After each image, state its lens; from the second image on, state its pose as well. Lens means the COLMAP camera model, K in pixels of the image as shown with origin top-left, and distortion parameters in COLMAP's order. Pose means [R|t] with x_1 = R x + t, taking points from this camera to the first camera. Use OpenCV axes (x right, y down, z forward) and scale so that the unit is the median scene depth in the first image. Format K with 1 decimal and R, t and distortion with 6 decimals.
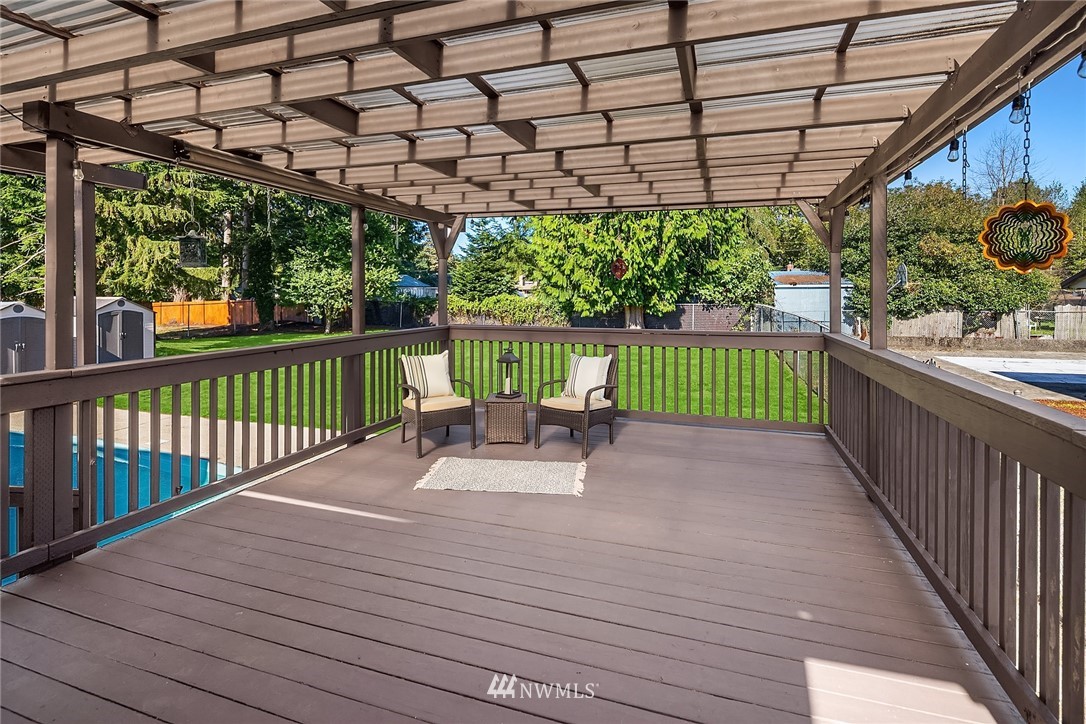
lens RADIAL K [[532.0, 0, 543.0], [0, 532.0, 362.0], [0, 0, 1]] dist [-0.001150, -0.000415]
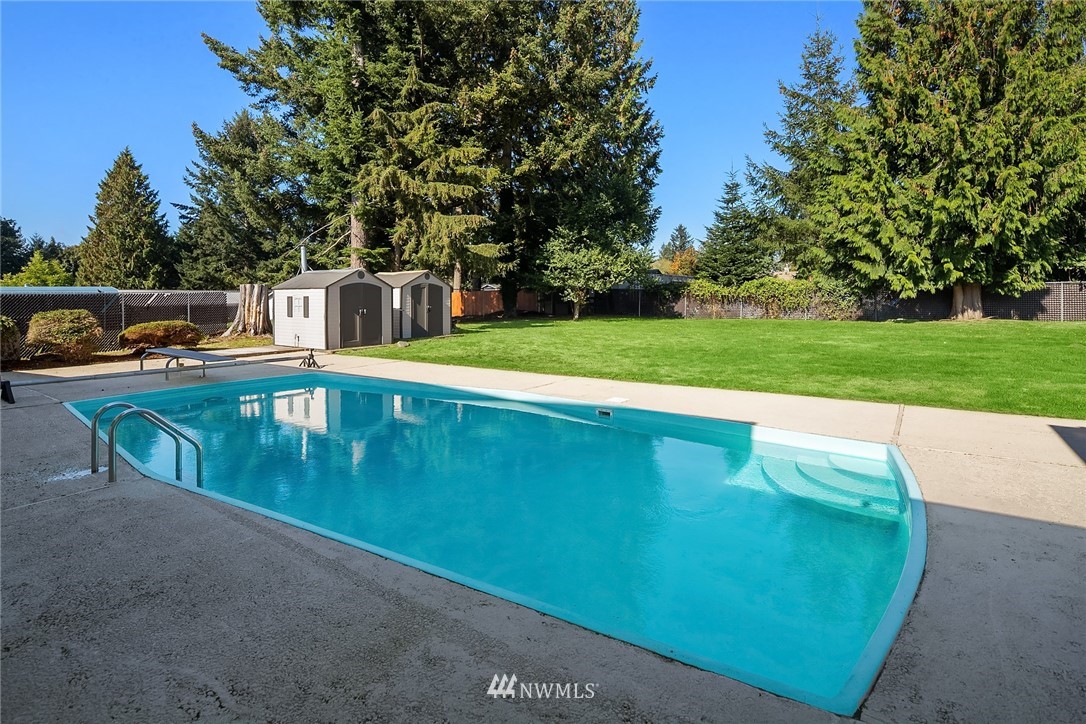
lens RADIAL K [[549.3, 0, 543.0], [0, 549.3, 362.0], [0, 0, 1]] dist [0.001158, -0.000030]
pose [[0.954364, 0.028414, -0.297292, -0.192613], [-0.031864, 0.999469, -0.006762, 0.033516], [0.296942, 0.015926, 0.954763, 0.062281]]
